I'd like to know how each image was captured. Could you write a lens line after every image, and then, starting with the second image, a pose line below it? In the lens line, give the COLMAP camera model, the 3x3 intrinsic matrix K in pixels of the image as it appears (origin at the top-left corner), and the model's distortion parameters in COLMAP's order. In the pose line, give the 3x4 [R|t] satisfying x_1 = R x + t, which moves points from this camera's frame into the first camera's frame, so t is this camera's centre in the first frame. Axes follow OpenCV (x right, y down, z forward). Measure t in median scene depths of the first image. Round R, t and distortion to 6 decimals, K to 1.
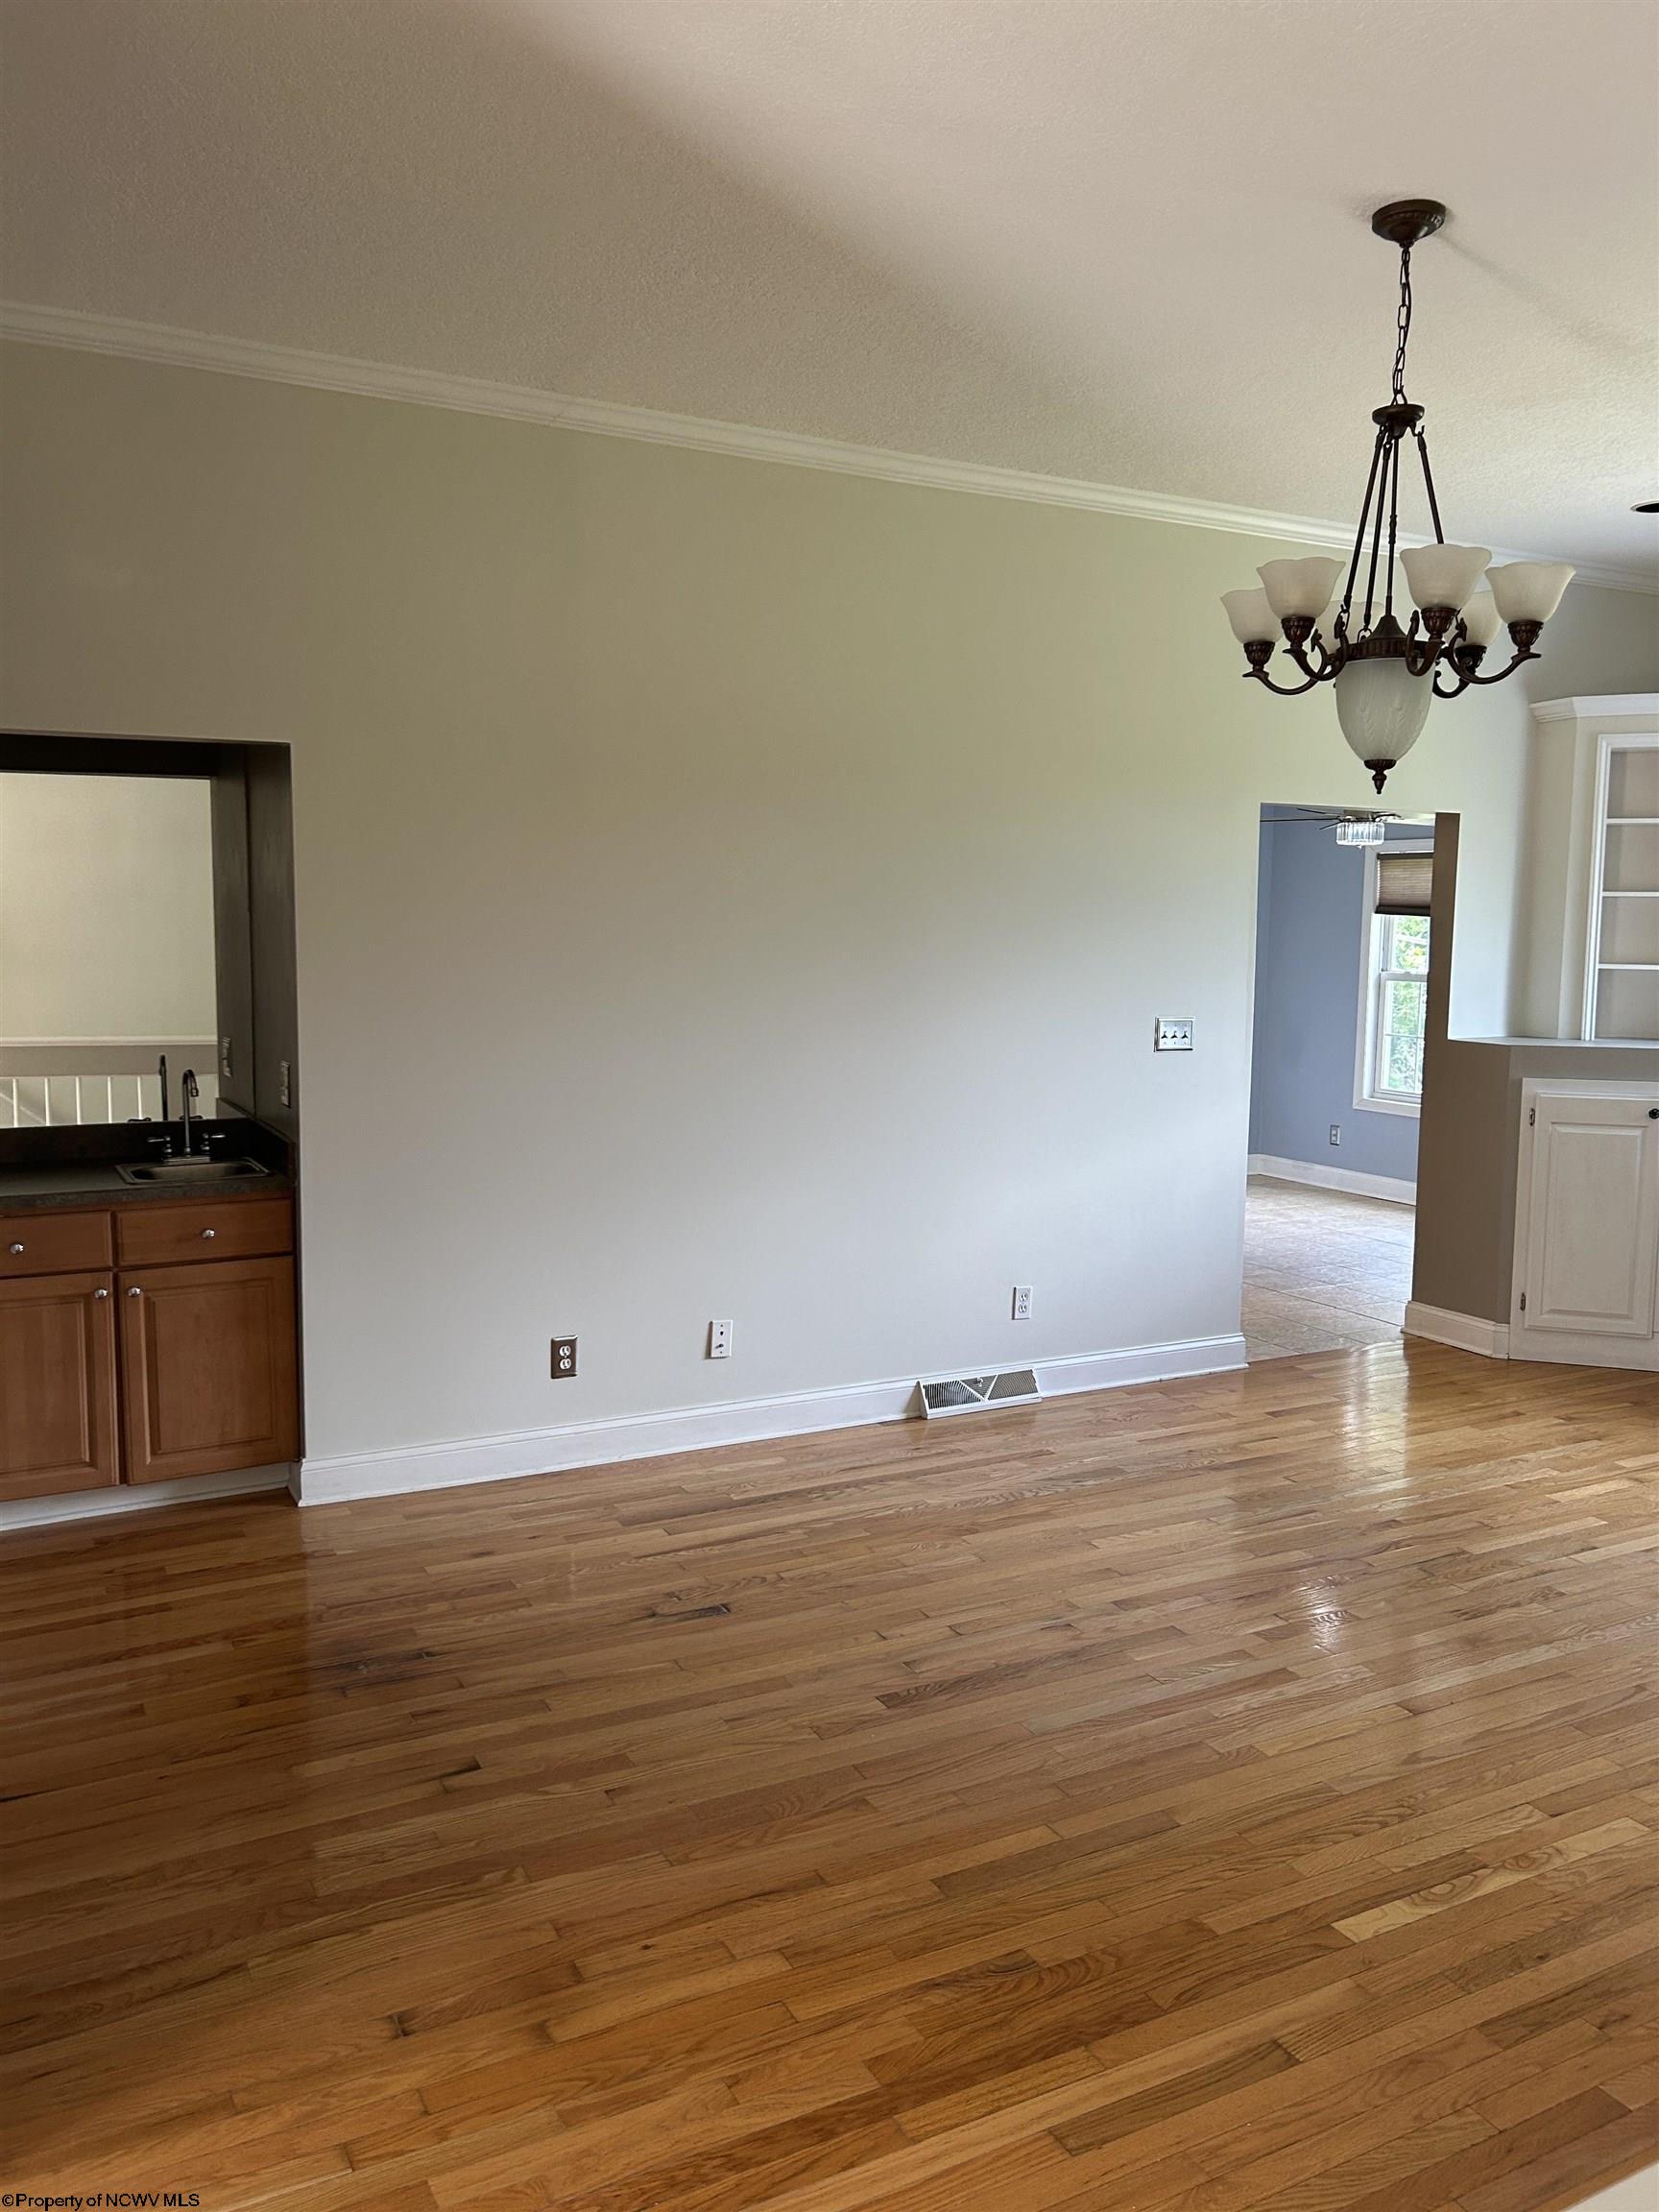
lens RADIAL K [[1679.9, 0, 816.9], [0, 1679.9, 1124.6], [0, 0, 1]] dist [0.017657, -0.017556]
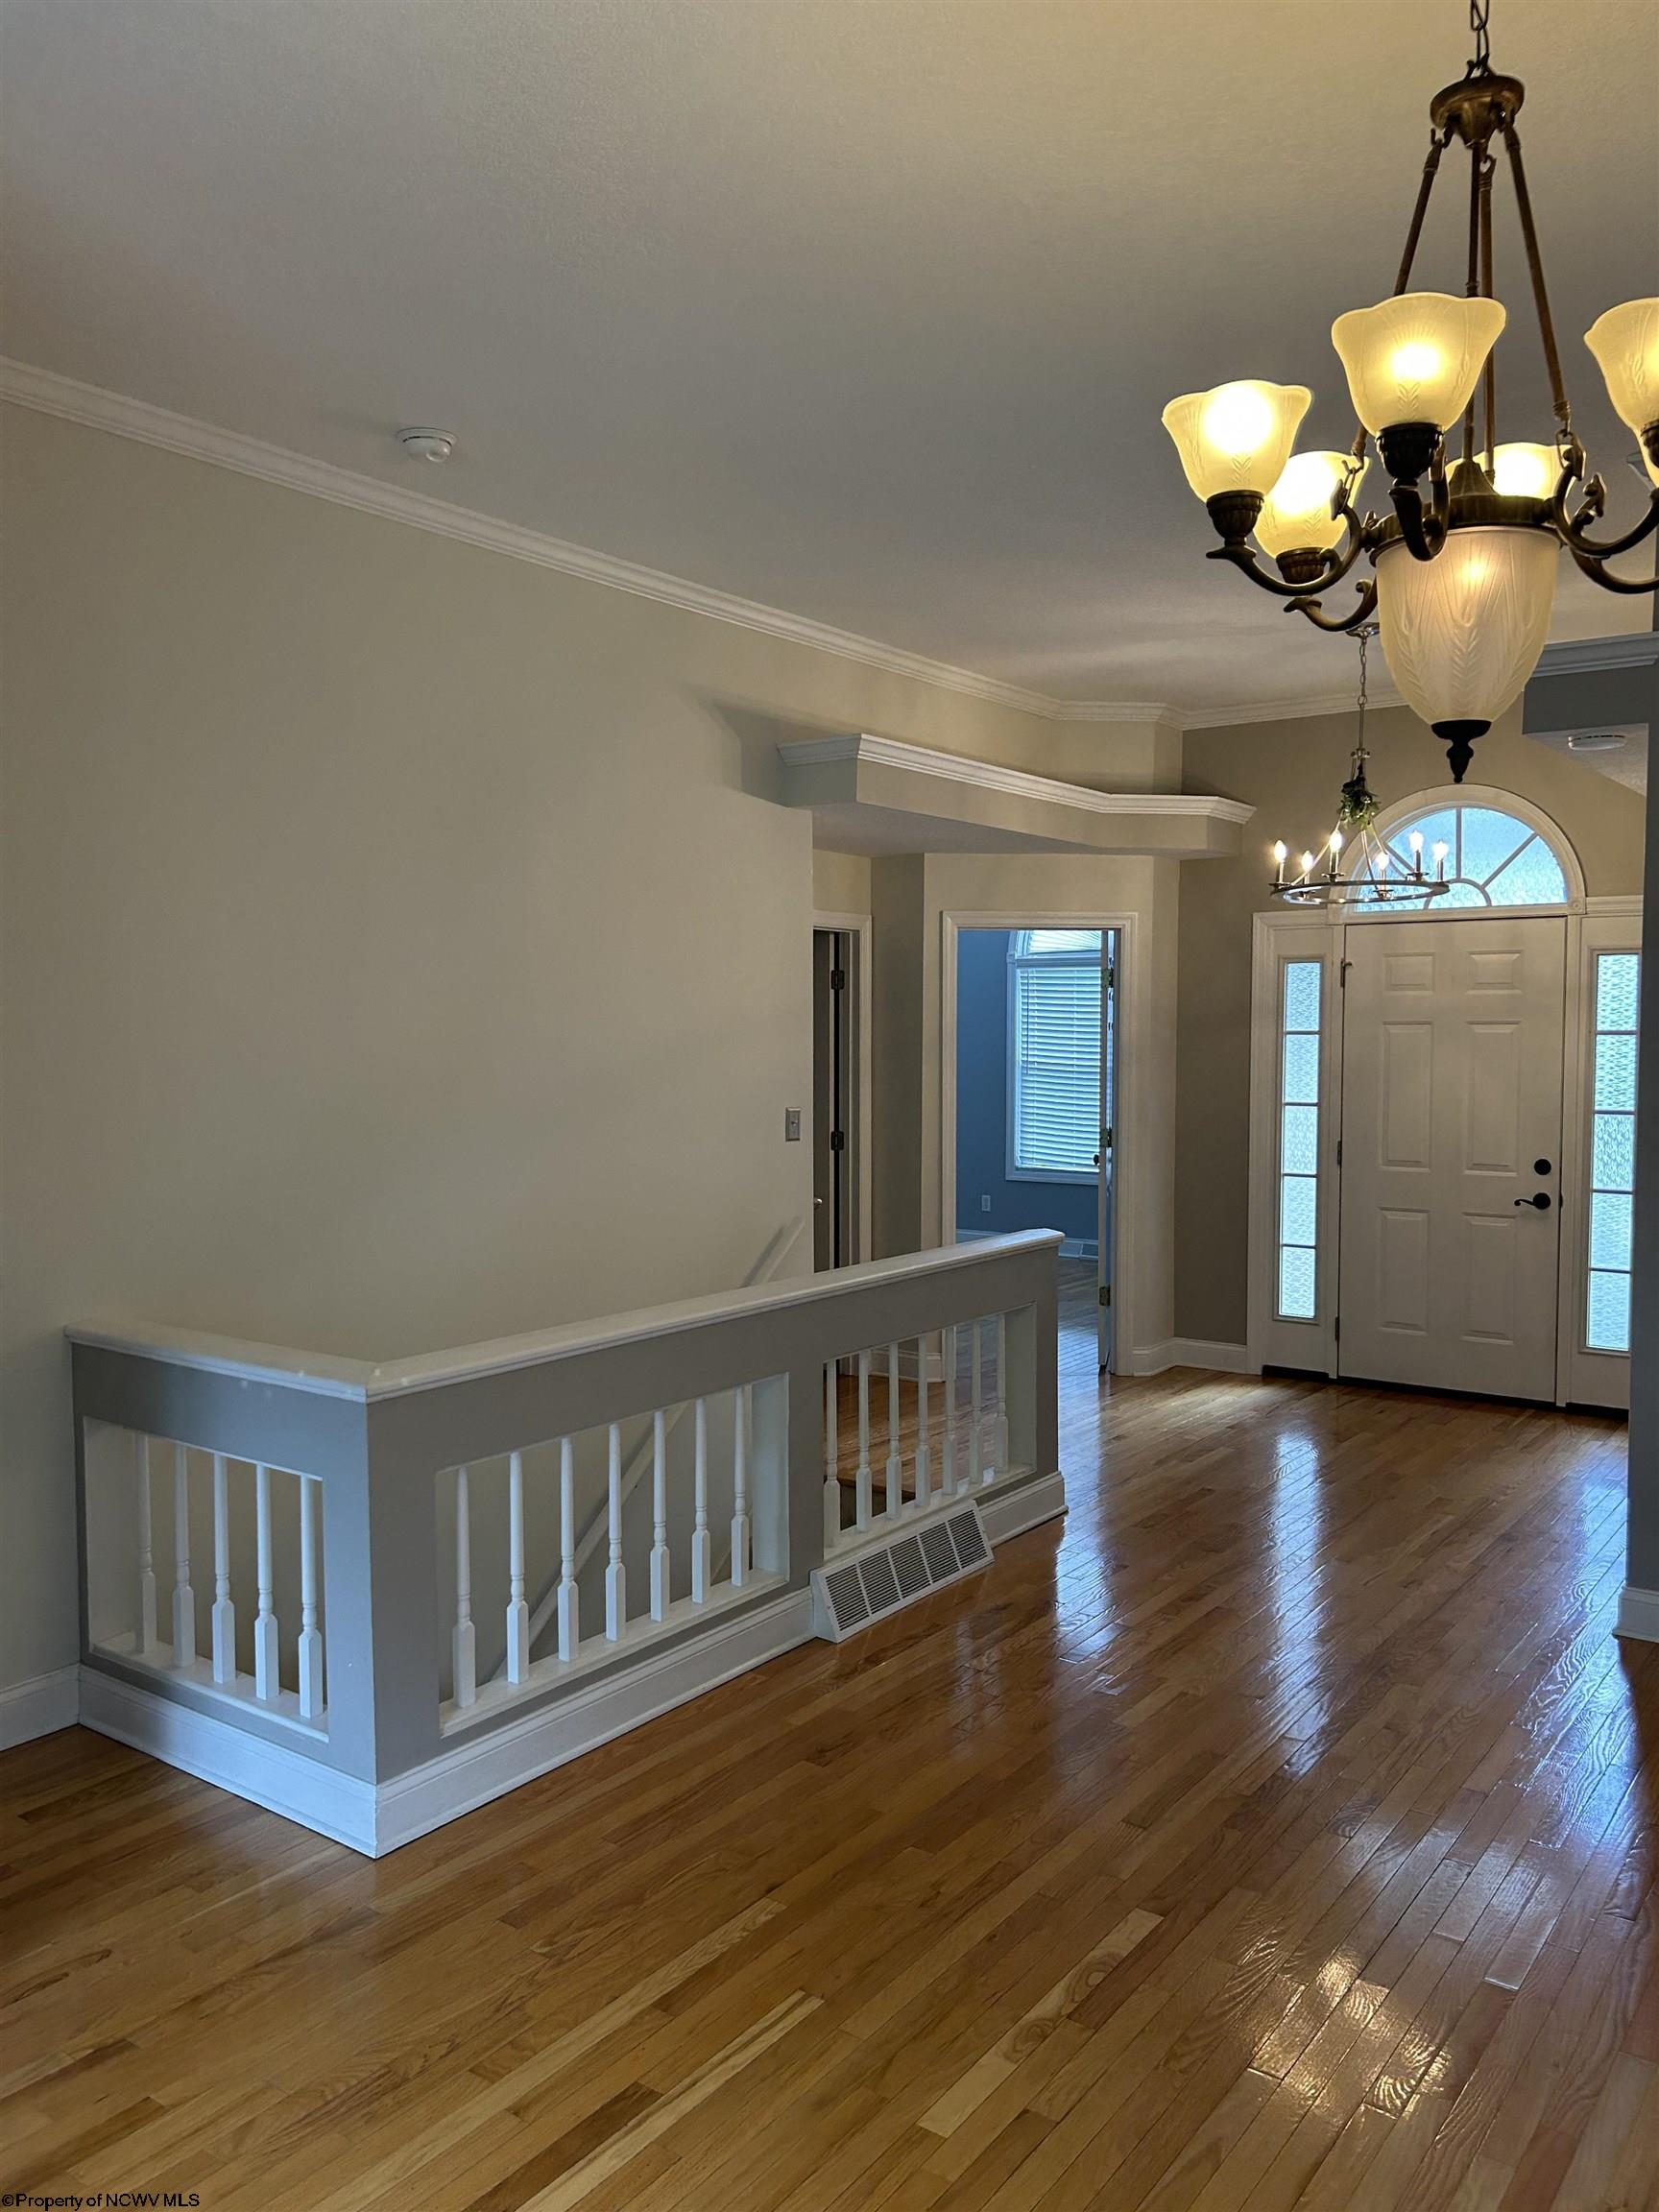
lens RADIAL K [[1679.9, 0, 838.0], [0, 1679.9, 1107.6], [0, 0, 1]] dist [0.017657, -0.017556]
pose [[-0.898918, 0.015615, -0.437838, 0.755267], [-0.059151, 0.985889, 0.156604, -0.164236], [0.434105, 0.166673, -0.885310, 1.395017]]
